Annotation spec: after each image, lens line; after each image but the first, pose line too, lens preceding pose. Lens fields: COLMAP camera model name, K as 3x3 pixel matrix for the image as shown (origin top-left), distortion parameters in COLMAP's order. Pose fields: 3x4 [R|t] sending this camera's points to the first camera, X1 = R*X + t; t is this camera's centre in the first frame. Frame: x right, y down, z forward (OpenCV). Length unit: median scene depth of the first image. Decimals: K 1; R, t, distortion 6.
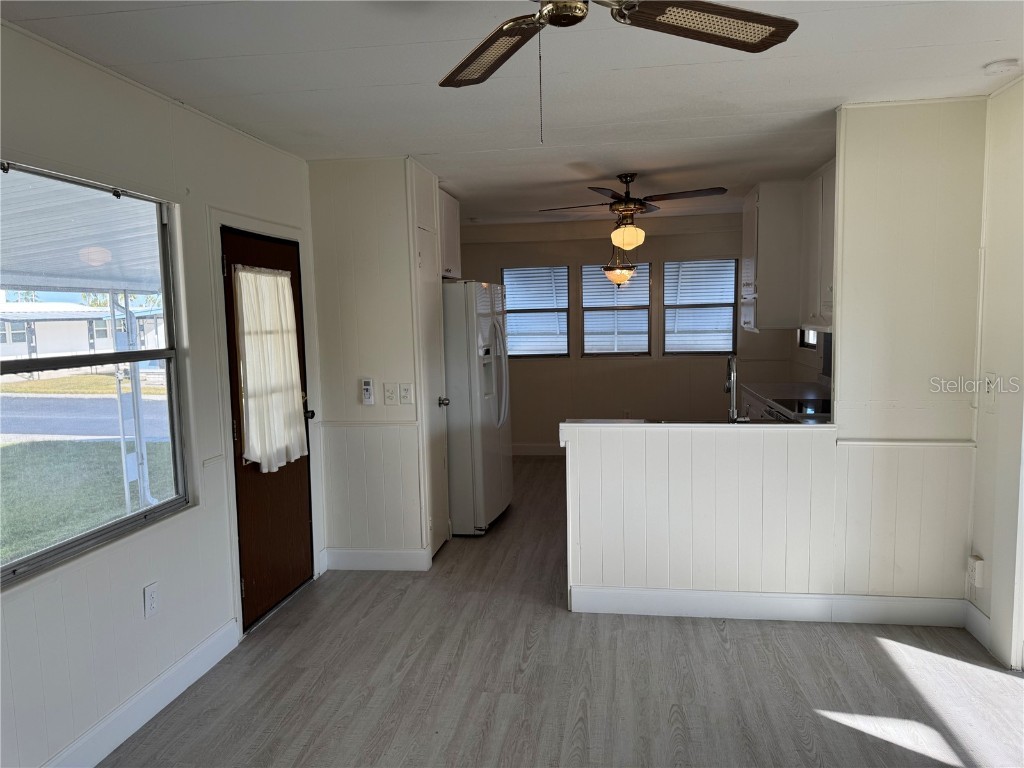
lens RADIAL K [[711.8, 0, 506.2], [0, 711.8, 393.6], [0, 0, 1]] dist [0.042629, -0.053030]
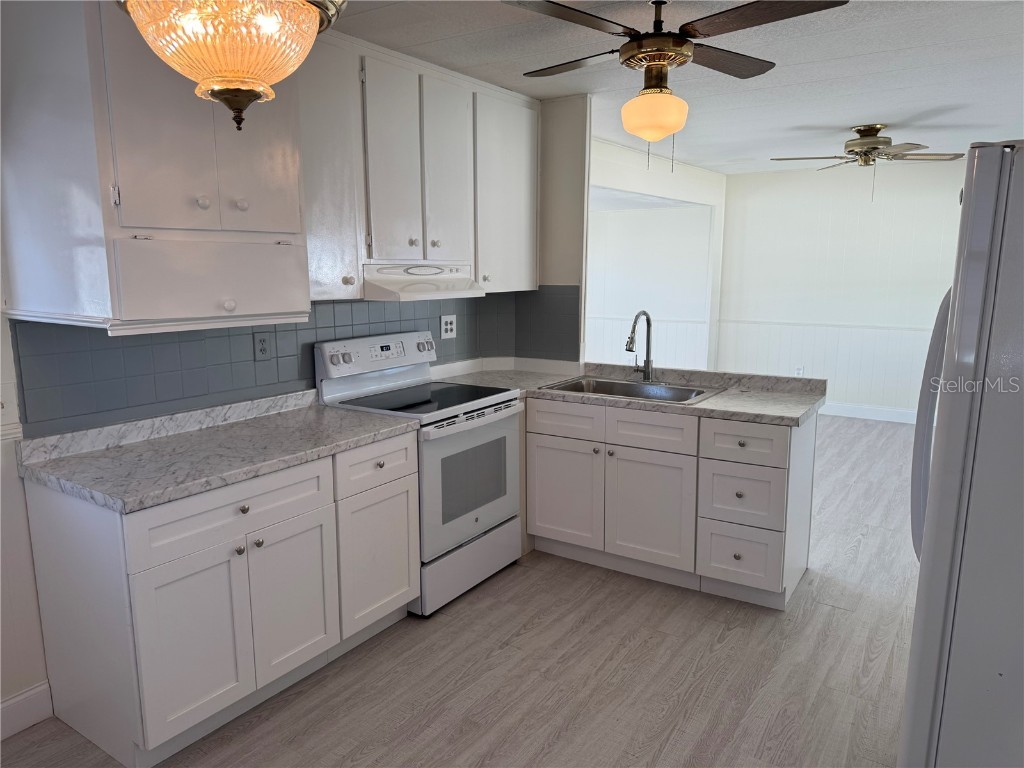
lens RADIAL K [[711.8, 0, 527.8], [0, 711.8, 388.9], [0, 0, 1]] dist [0.042629, -0.053030]
pose [[-0.912979, -0.044897, 0.405529, 0.039707], [0.067609, 0.963539, 0.258884, -0.170111], [-0.402366, 0.263773, -0.876656, 1.536916]]
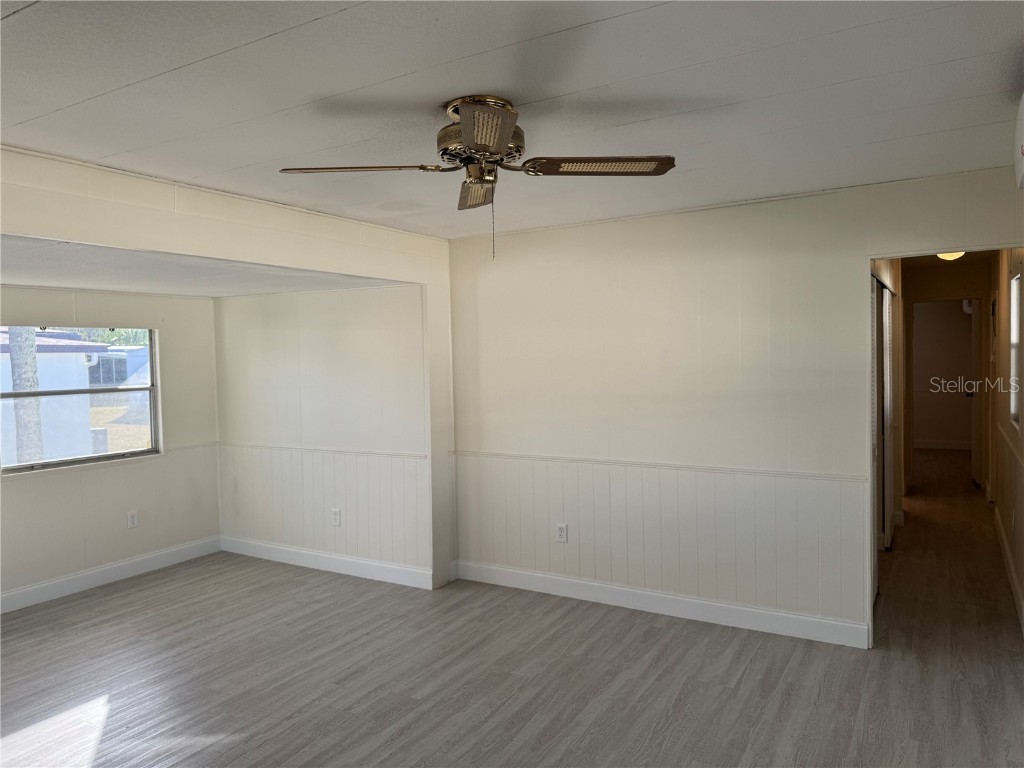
lens RADIAL K [[711.8, 0, 509.5], [0, 711.8, 391.3], [0, 0, 1]] dist [0.042629, -0.053030]
pose [[-0.933714, 0.024705, 0.357168, -0.166185], [0.080441, 0.986586, 0.142048, -0.105130], [-0.348867, 0.161363, -0.923176, 0.817189]]
